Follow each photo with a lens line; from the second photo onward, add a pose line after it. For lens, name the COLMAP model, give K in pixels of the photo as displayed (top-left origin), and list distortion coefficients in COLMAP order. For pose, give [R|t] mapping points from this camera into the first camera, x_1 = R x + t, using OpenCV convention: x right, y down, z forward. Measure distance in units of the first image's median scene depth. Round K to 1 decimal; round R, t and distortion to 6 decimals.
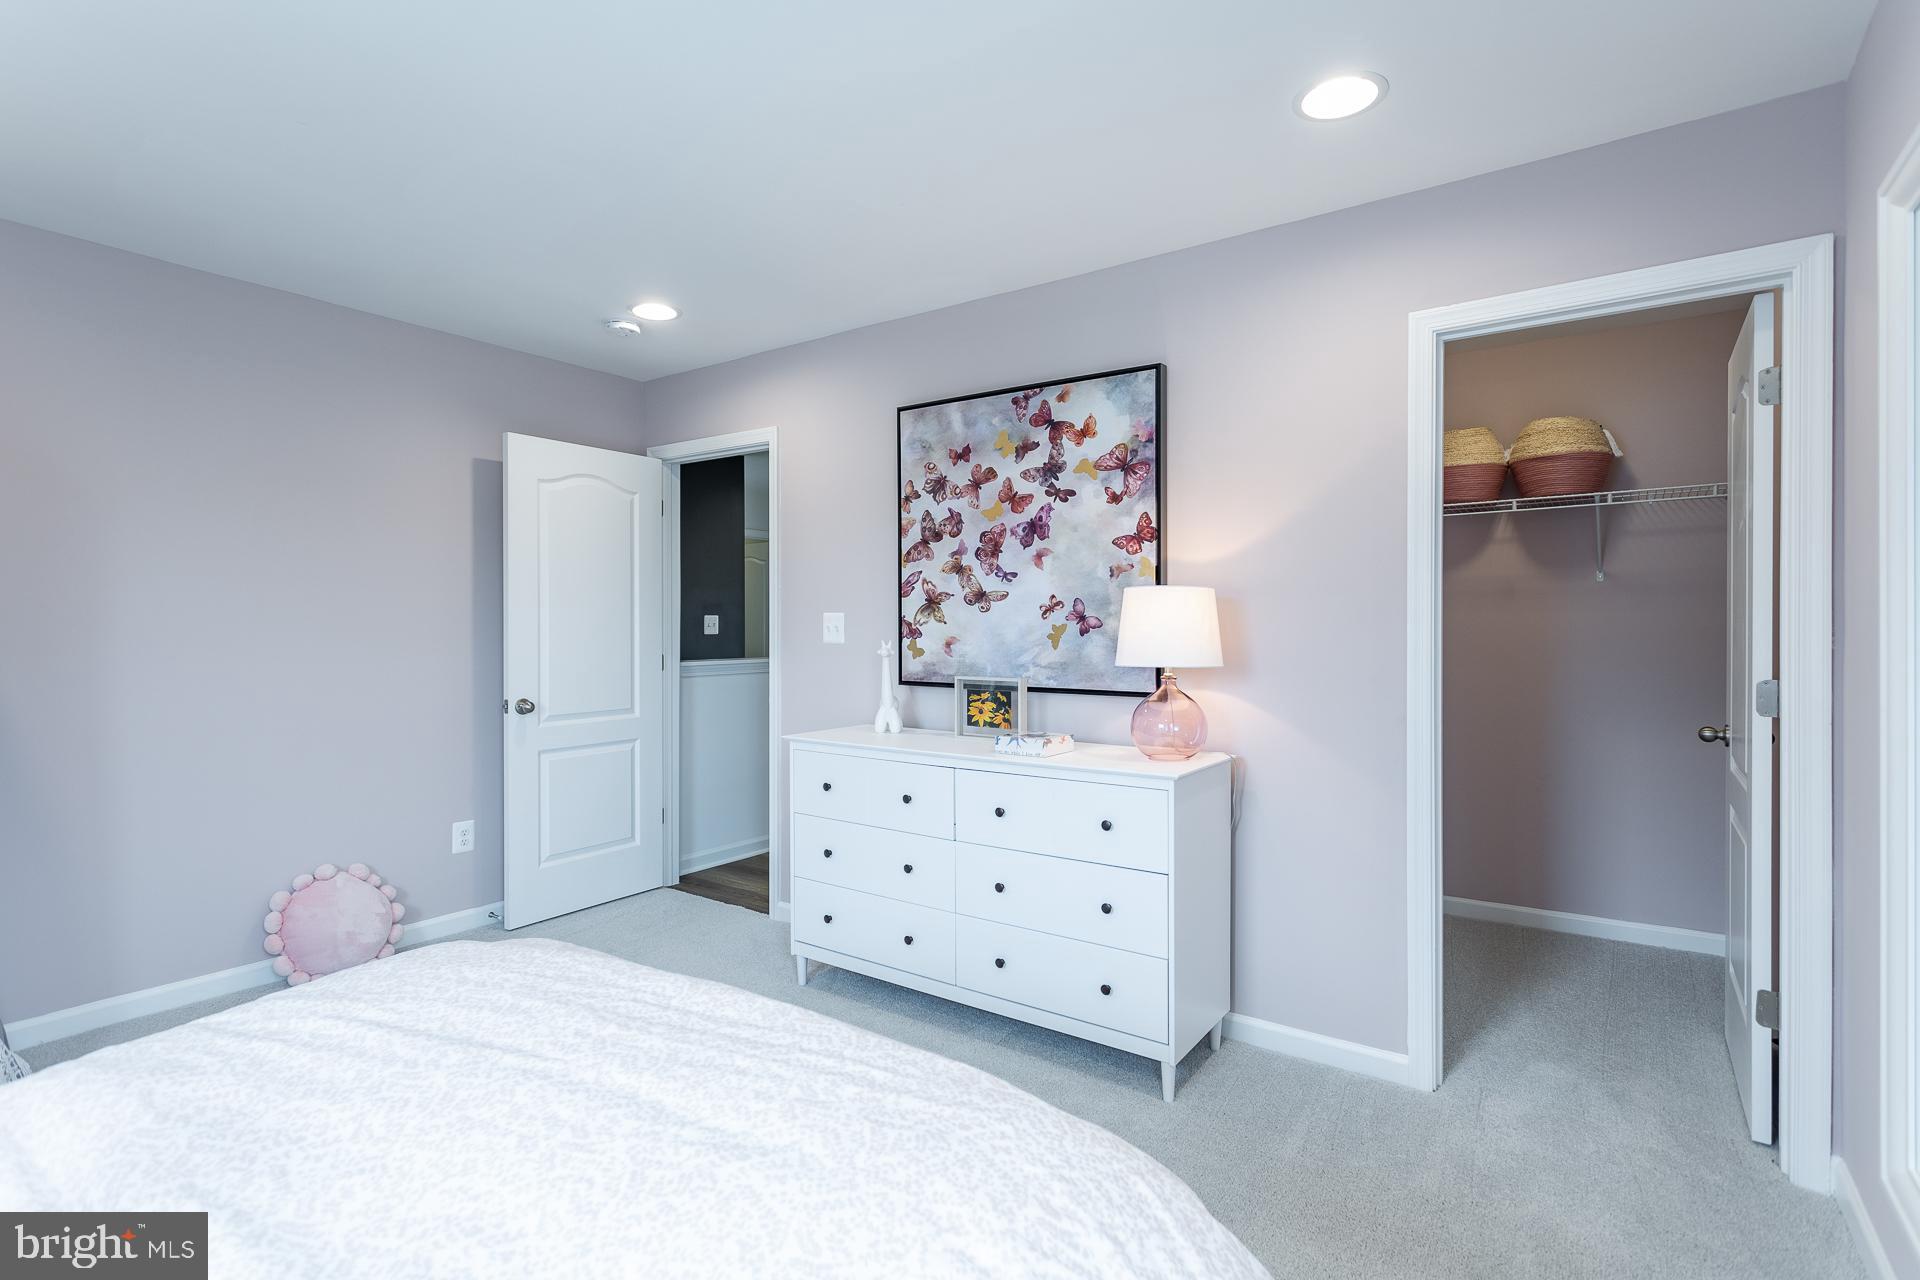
lens RADIAL K [[929.5, 0, 956.9], [0, 929.5, 634.6], [0, 0, 1]] dist [-0.001261, 0.002639]
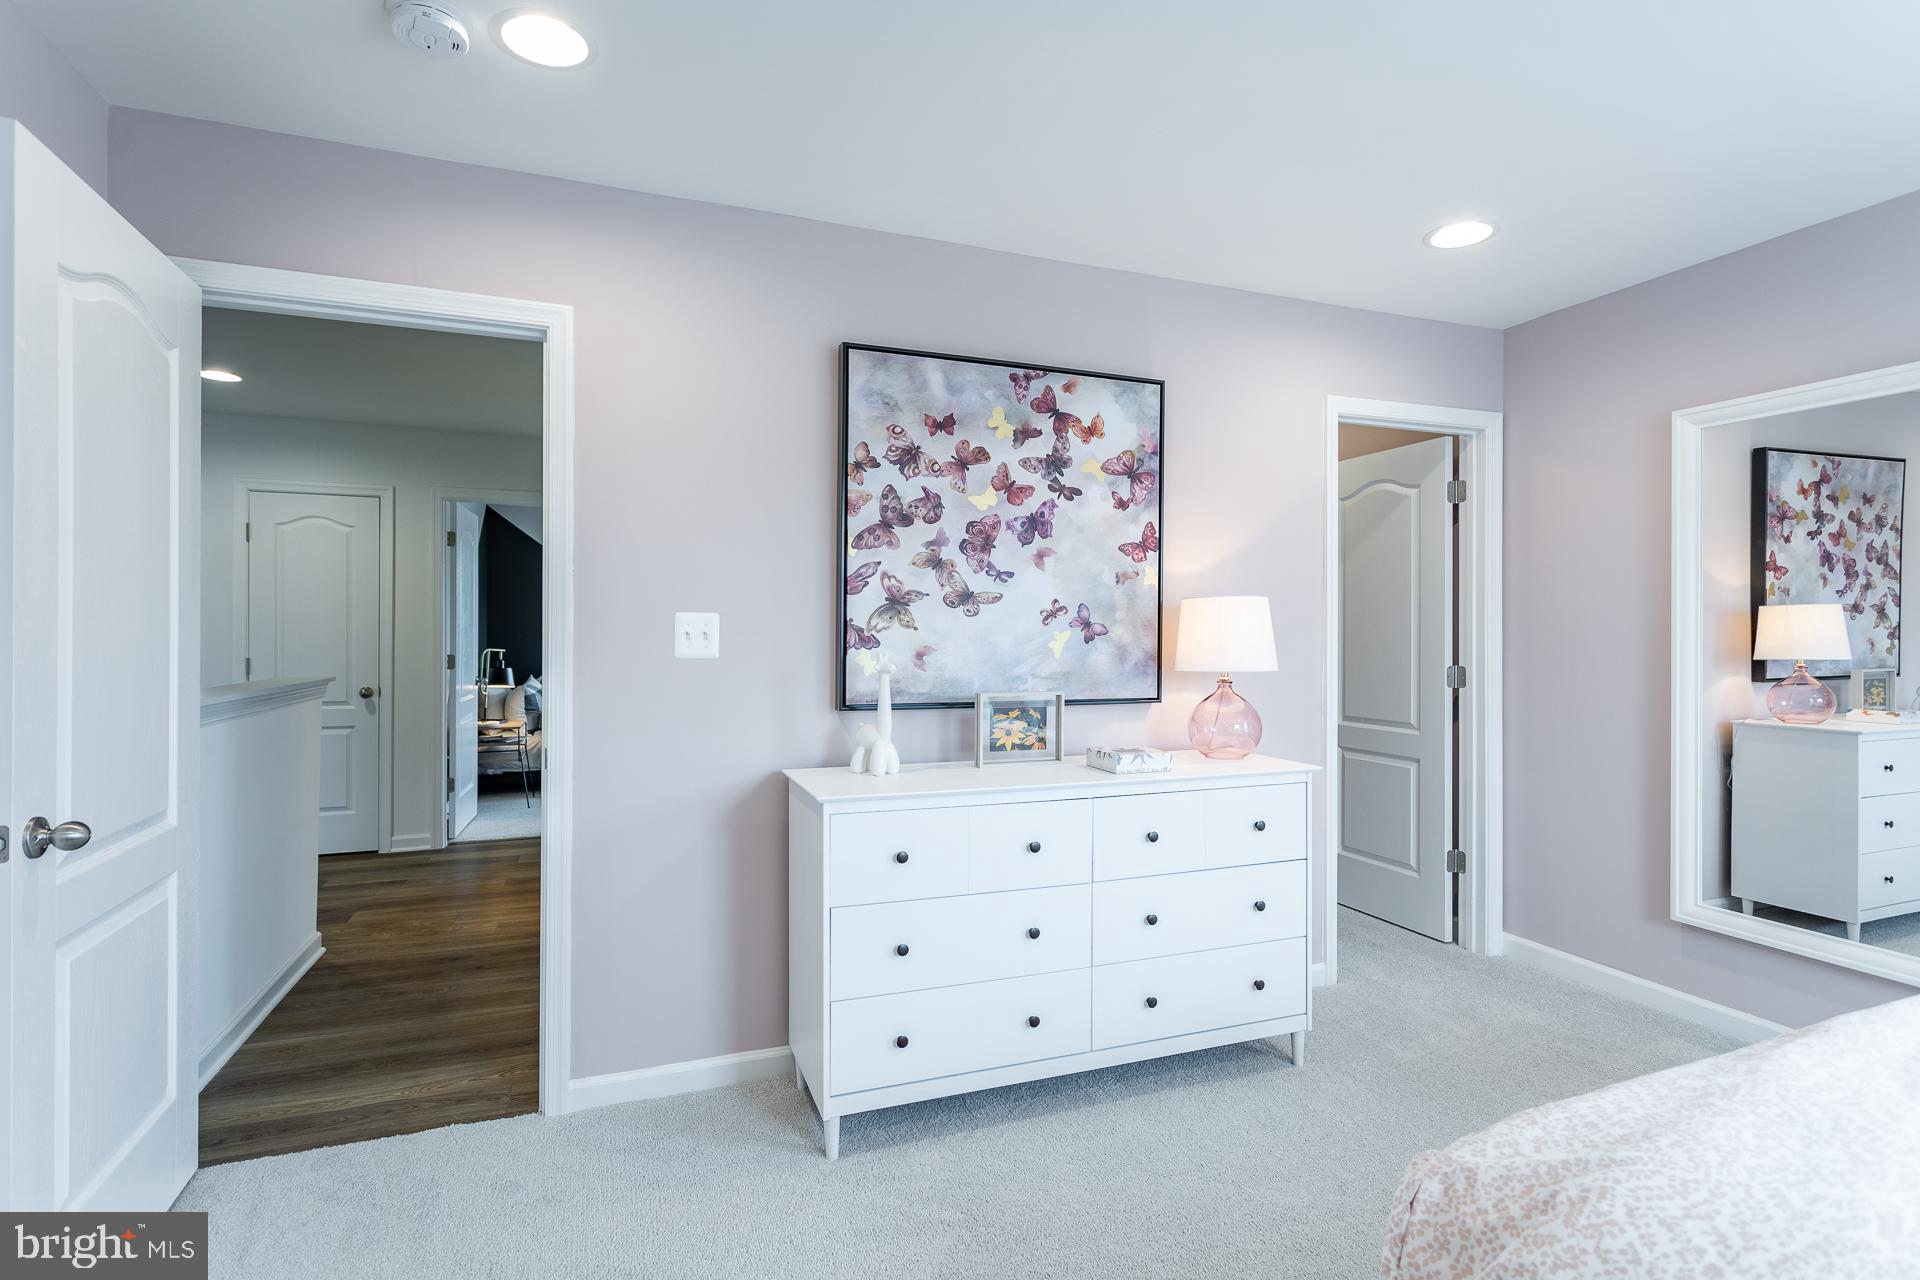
lens RADIAL K [[929.5, 0, 958.7], [0, 929.5, 633.2], [0, 0, 1]] dist [-0.001261, 0.002639]
pose [[0.550767, -0.000919, 0.834659, -0.704372], [0.005372, 0.999983, -0.002444, -0.007084], [-0.834642, 0.005830, 0.550762, 0.561082]]
